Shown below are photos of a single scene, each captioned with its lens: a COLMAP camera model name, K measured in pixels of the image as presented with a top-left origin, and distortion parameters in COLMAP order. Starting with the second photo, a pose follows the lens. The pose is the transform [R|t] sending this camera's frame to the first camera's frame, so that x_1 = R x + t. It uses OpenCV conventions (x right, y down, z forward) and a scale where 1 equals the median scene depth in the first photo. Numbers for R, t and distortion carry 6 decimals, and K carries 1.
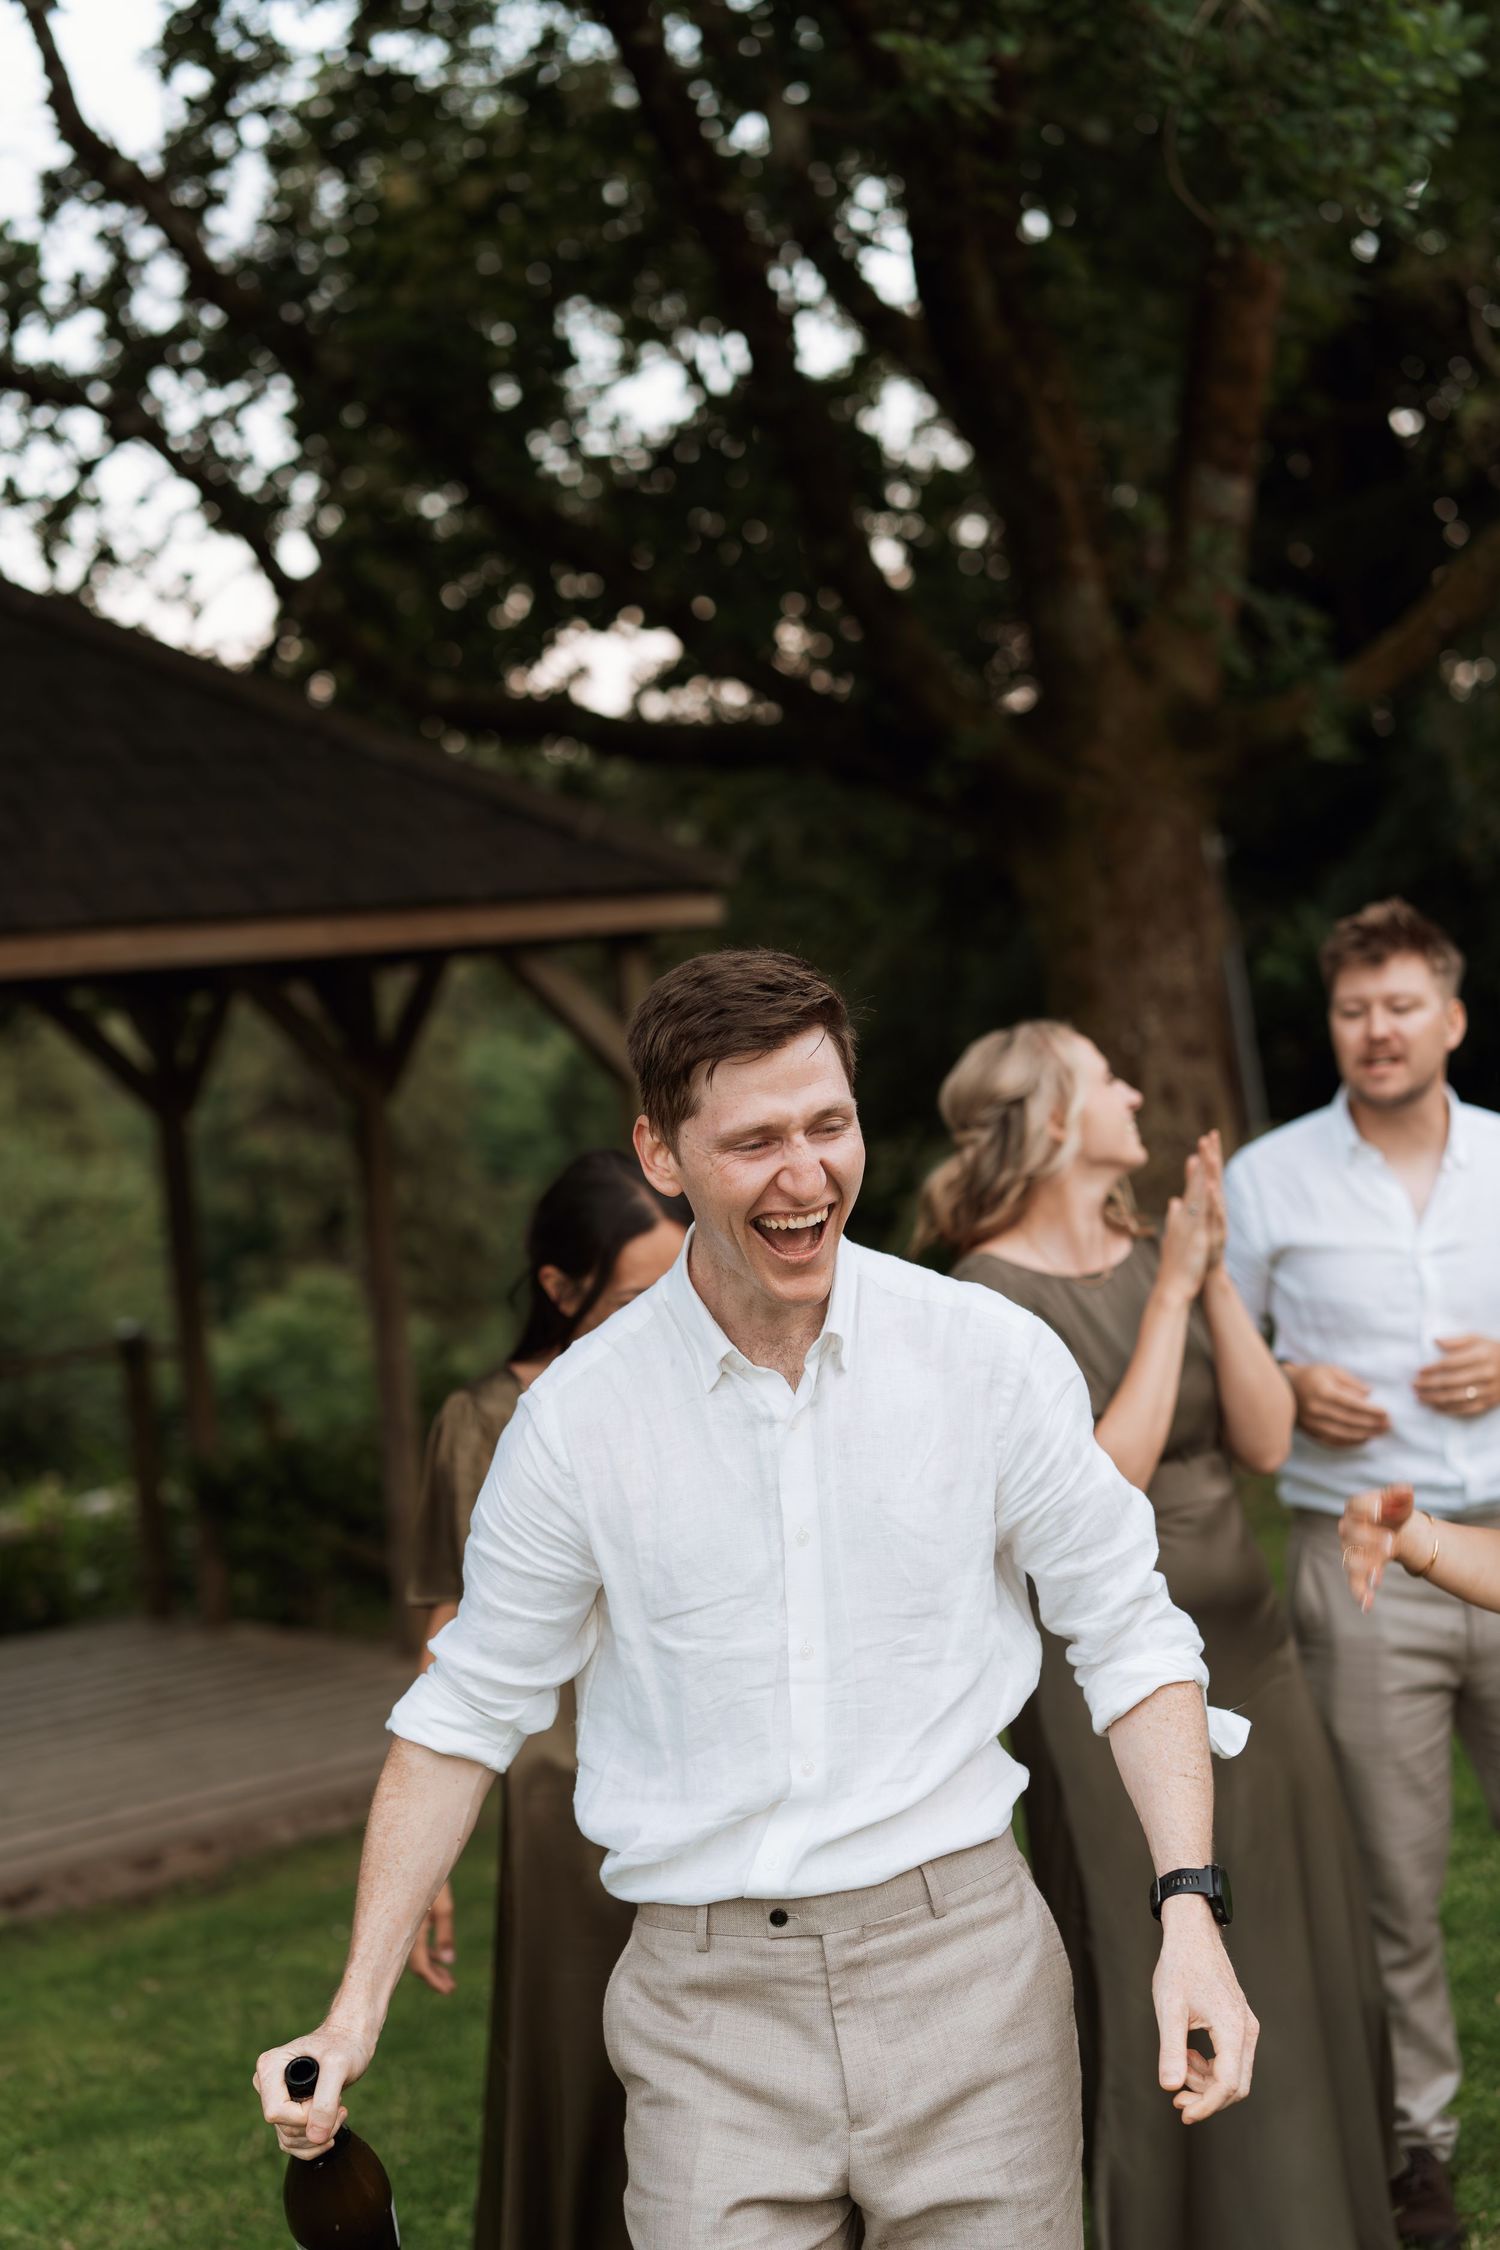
lens RADIAL K [[3332.9, 0, 750.0], [0, 3332.9, 1125.0], [0, 0, 1]] dist [0.074057, 0.066160]
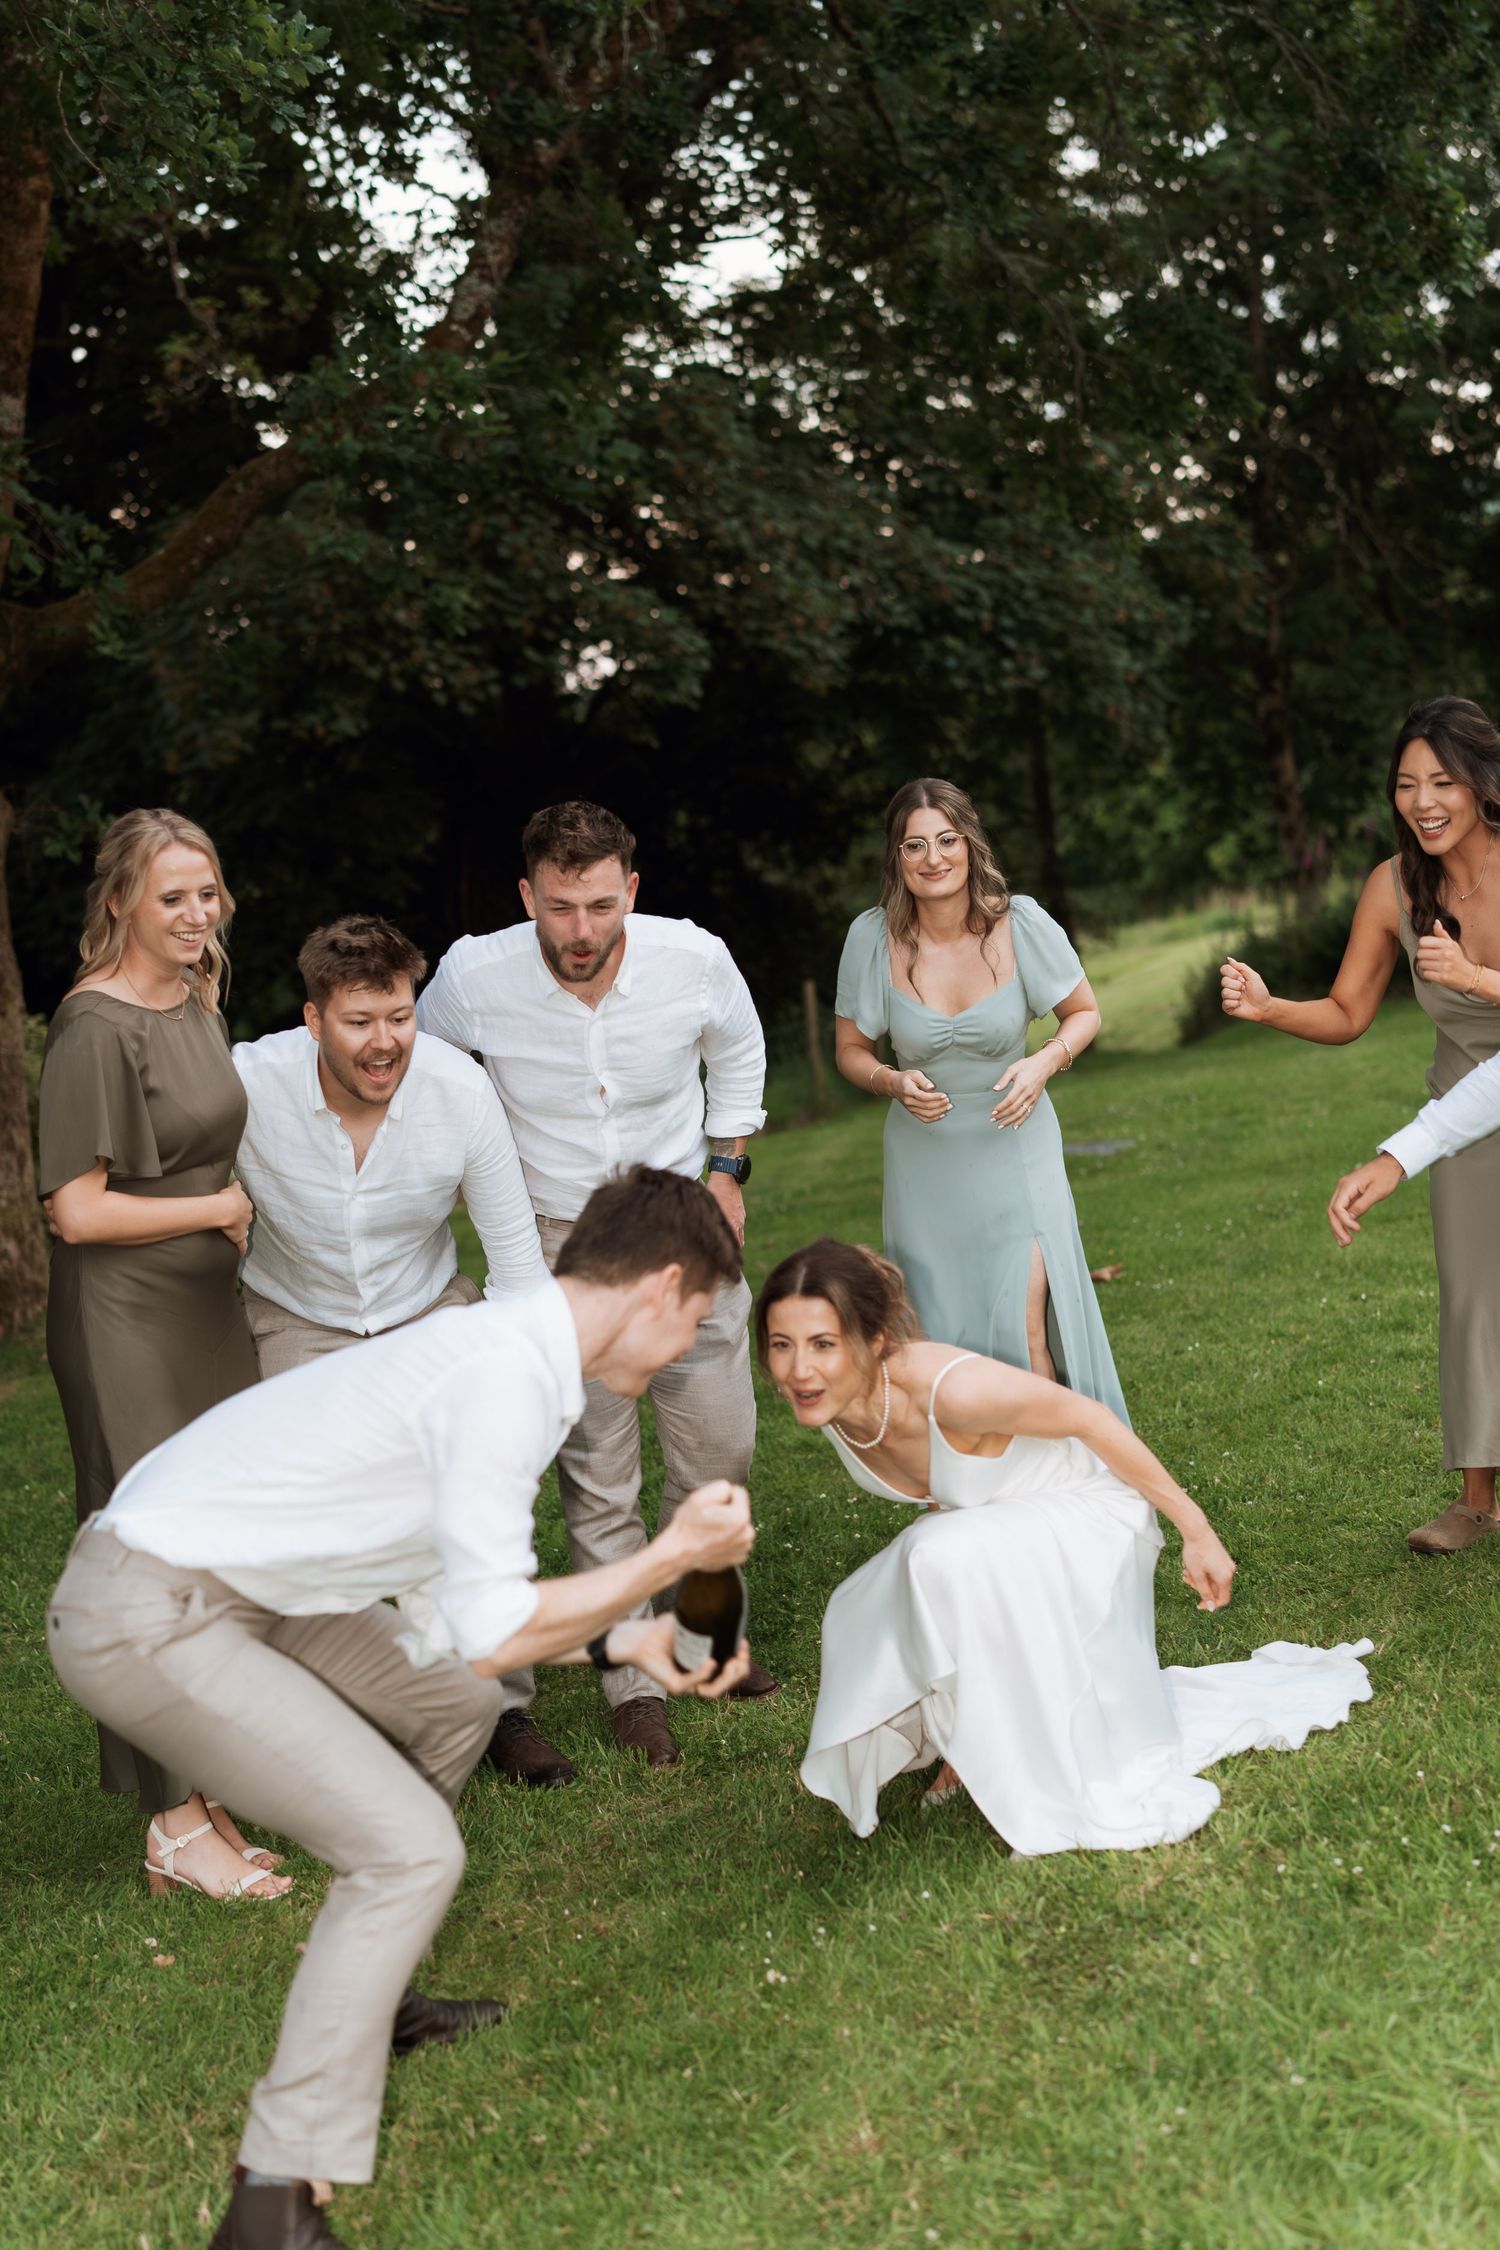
lens RADIAL K [[3292.6, 0, 779.1], [0, 3292.6, 1137.9], [0, 0, 1]] dist [0.094792, -0.057729]
pose [[0.913801, -0.011800, 0.405990, -0.069236], [0.001844, 0.999688, 0.024905, 0.020681], [-0.406157, -0.022010, 0.913538, -0.087074]]
